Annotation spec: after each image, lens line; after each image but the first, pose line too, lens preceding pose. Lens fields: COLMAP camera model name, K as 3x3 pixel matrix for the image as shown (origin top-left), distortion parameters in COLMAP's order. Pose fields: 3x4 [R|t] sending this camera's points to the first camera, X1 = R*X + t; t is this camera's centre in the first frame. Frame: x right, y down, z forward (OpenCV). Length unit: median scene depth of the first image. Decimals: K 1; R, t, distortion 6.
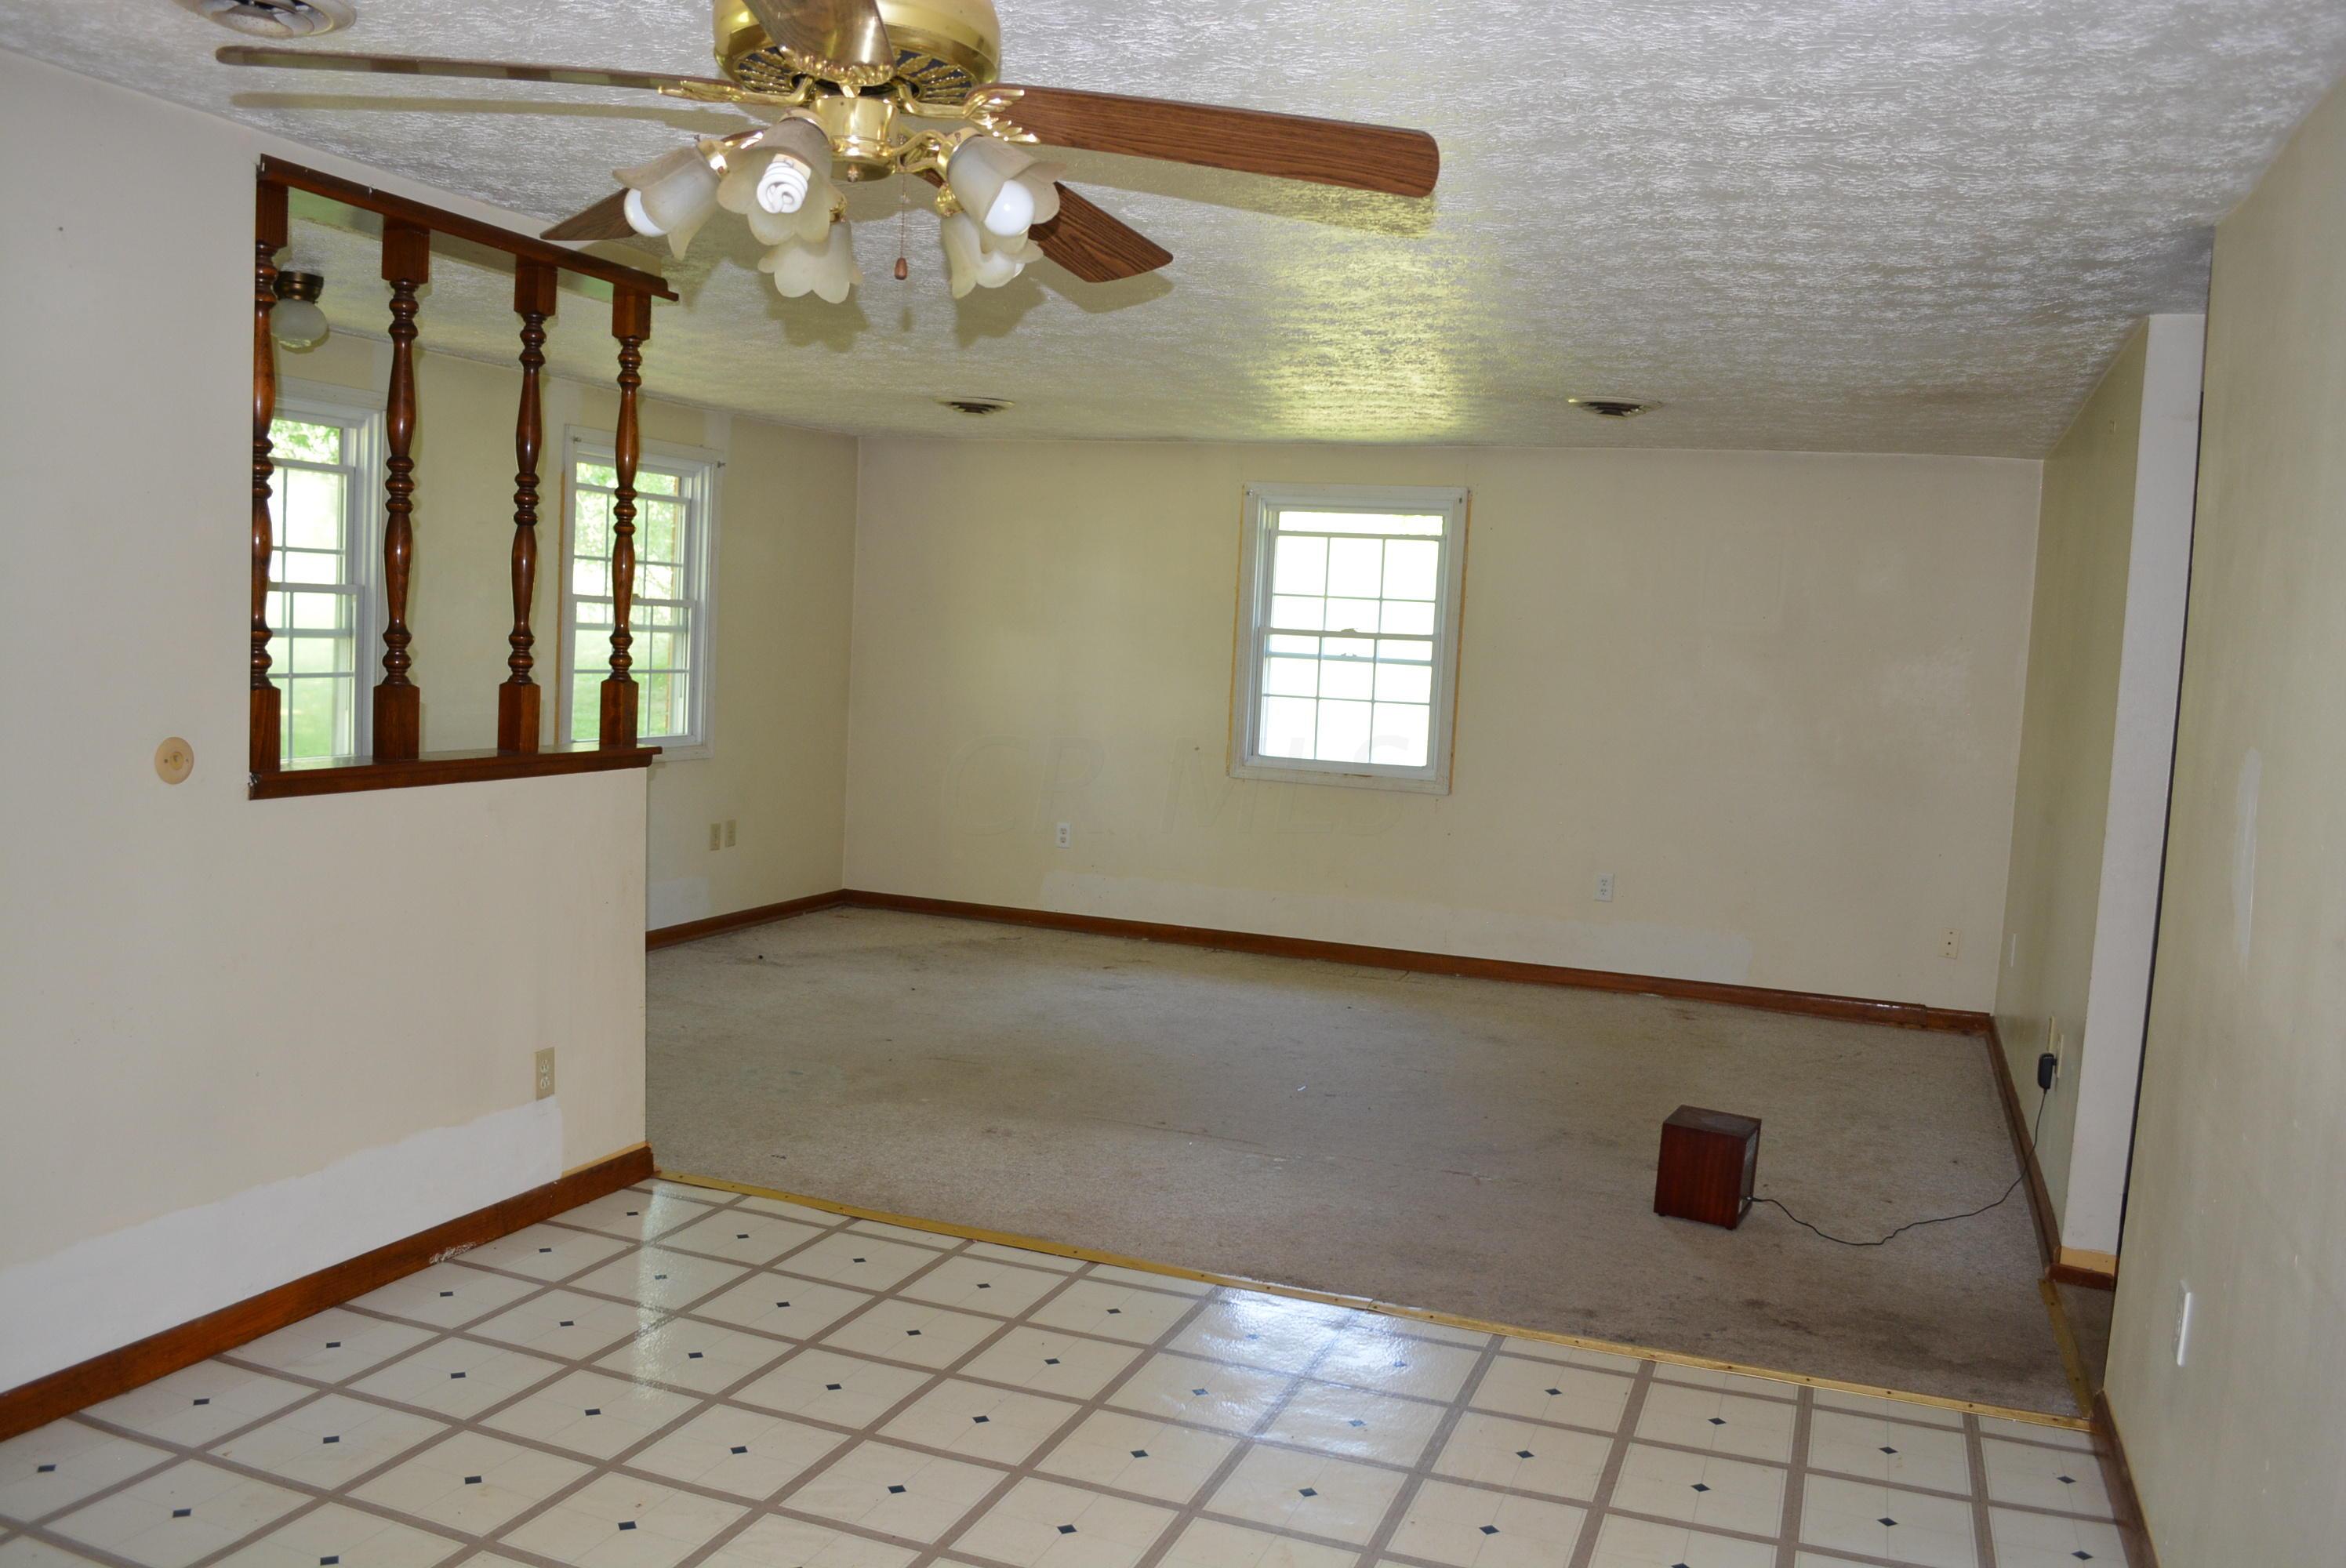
lens RADIAL K [[1850.1, 0, 1155.7], [0, 1850.1, 794.0], [0, 0, 1]] dist [-0.083881, 0.009559]
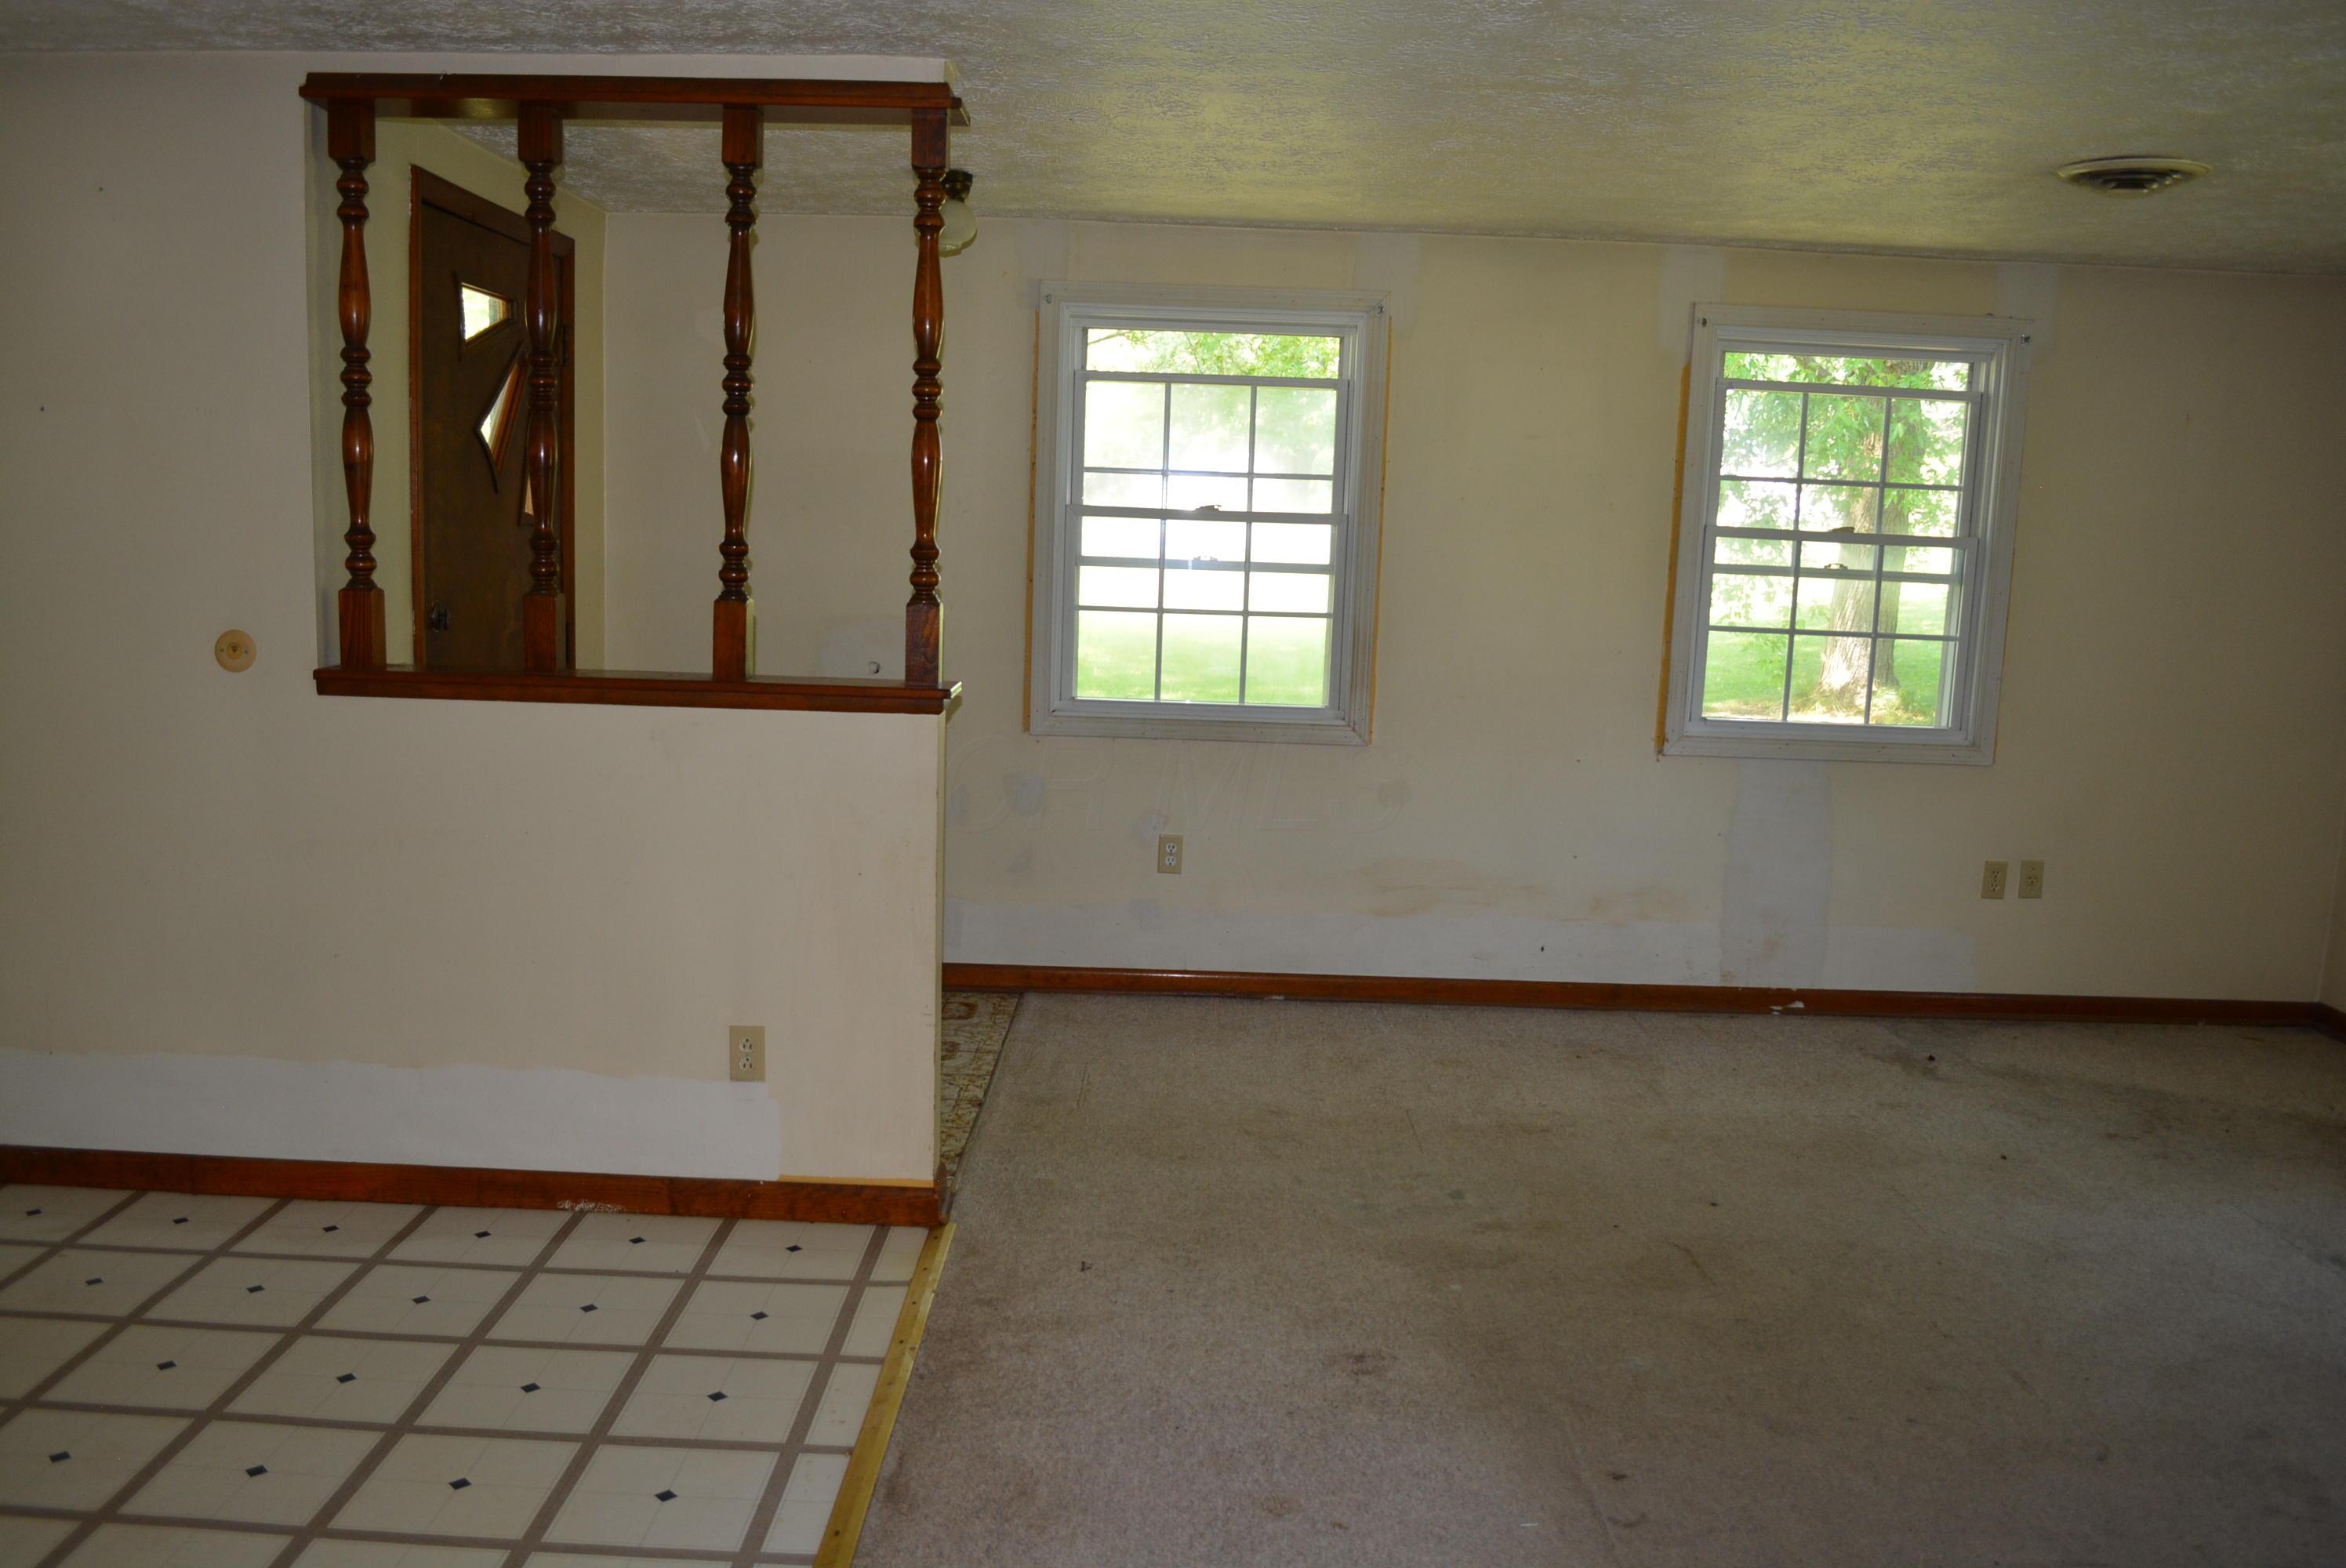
lens RADIAL K [[1850.1, 0, 1155.7], [0, 1850.1, 794.0], [0, 0, 1]] dist [-0.083881, 0.009559]
pose [[0.362025, 0.103078, -0.926452, 0.513414], [-0.098547, 0.992530, 0.071921, -0.049401], [0.926944, 0.065262, 0.369479, 0.825205]]
